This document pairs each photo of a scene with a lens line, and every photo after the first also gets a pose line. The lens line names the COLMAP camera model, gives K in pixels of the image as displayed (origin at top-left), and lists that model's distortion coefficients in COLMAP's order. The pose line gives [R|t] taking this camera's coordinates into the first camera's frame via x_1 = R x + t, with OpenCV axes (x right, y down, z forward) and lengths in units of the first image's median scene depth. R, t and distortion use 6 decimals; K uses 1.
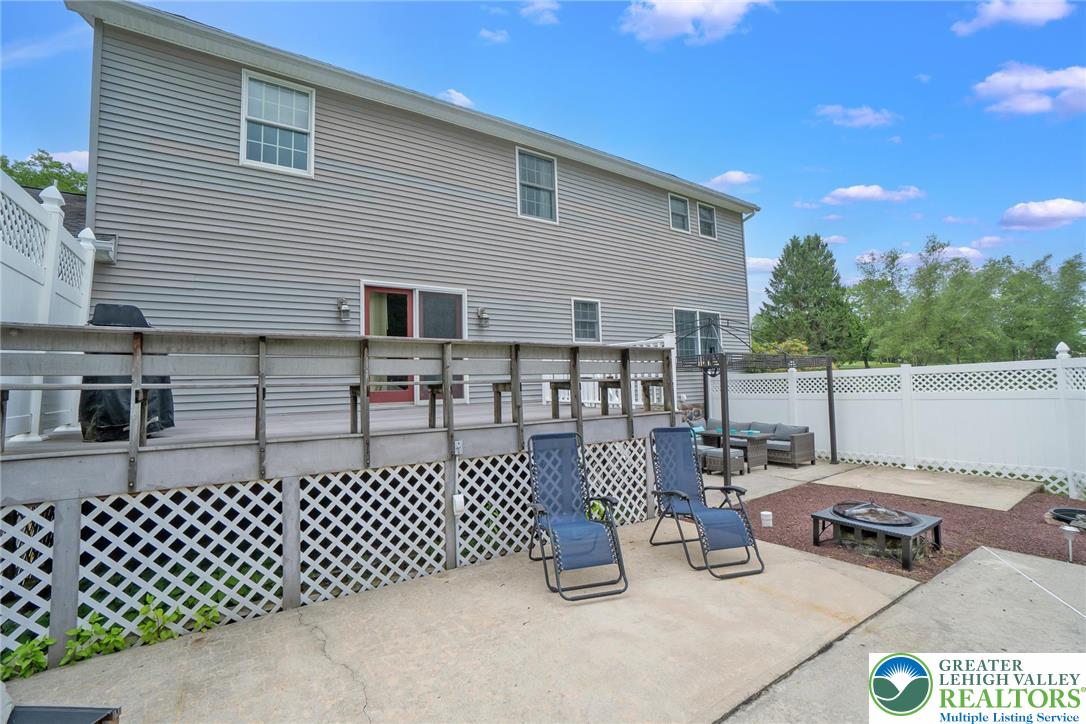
lens RADIAL K [[476.9, 0, 551.8], [0, 476.9, 352.1], [0, 0, 1]] dist [-0.039938, 0.010068]
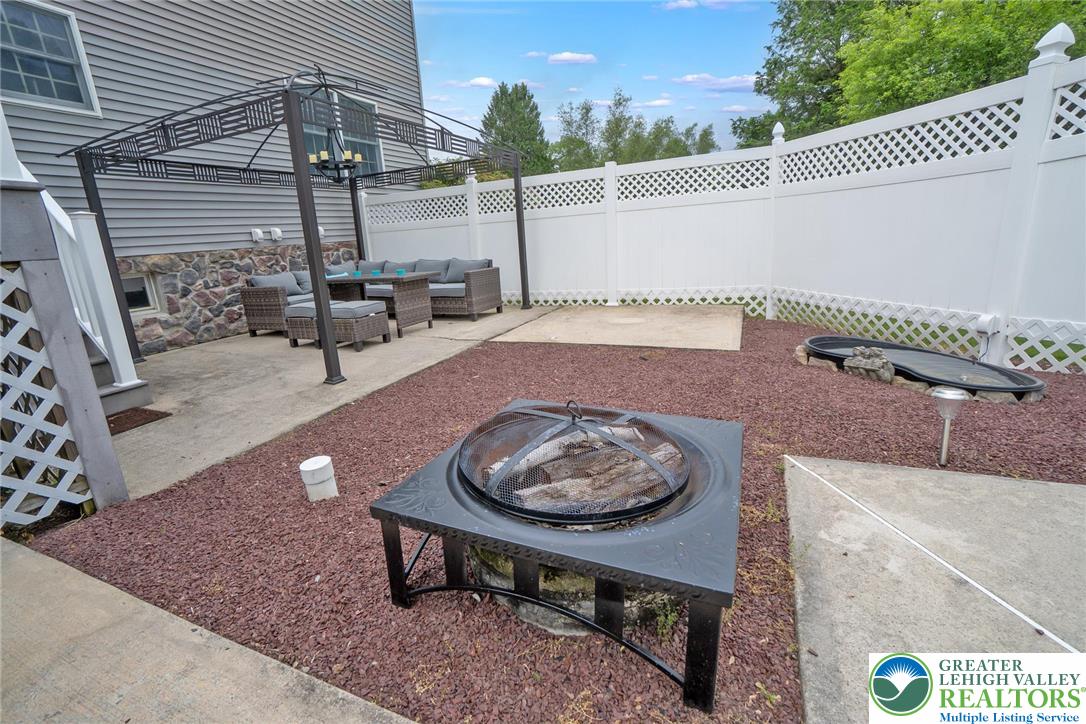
lens RADIAL K [[476.9, 0, 539.9], [0, 476.9, 356.7], [0, 0, 1]] dist [-0.039938, 0.010068]
pose [[0.857917, -0.158591, 0.488699, 0.247297], [0.008793, 0.955562, 0.294660, 0.092016], [-0.513713, -0.248497, 0.821187, 0.363678]]
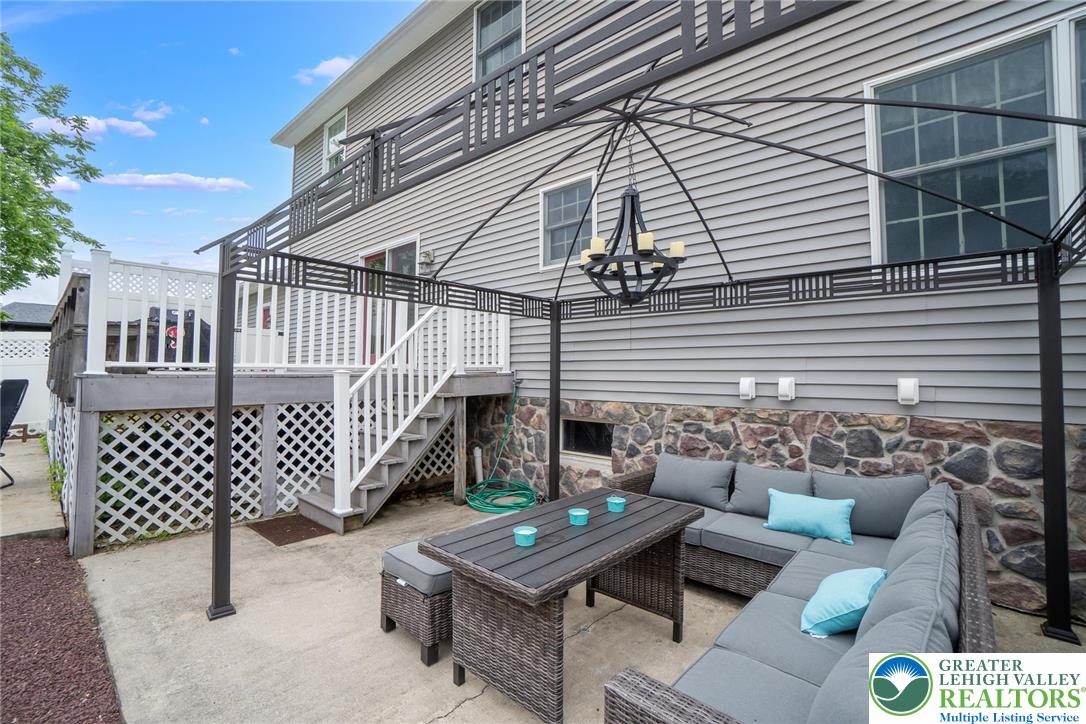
lens RADIAL K [[476.9, 0, 546.7], [0, 476.9, 354.8], [0, 0, 1]] dist [-0.039938, 0.010068]
pose [[0.221236, -0.014140, -0.975118, 0.816171], [0.045530, 0.998954, -0.004156, 0.082943], [0.974157, -0.043478, 0.221648, 1.235474]]
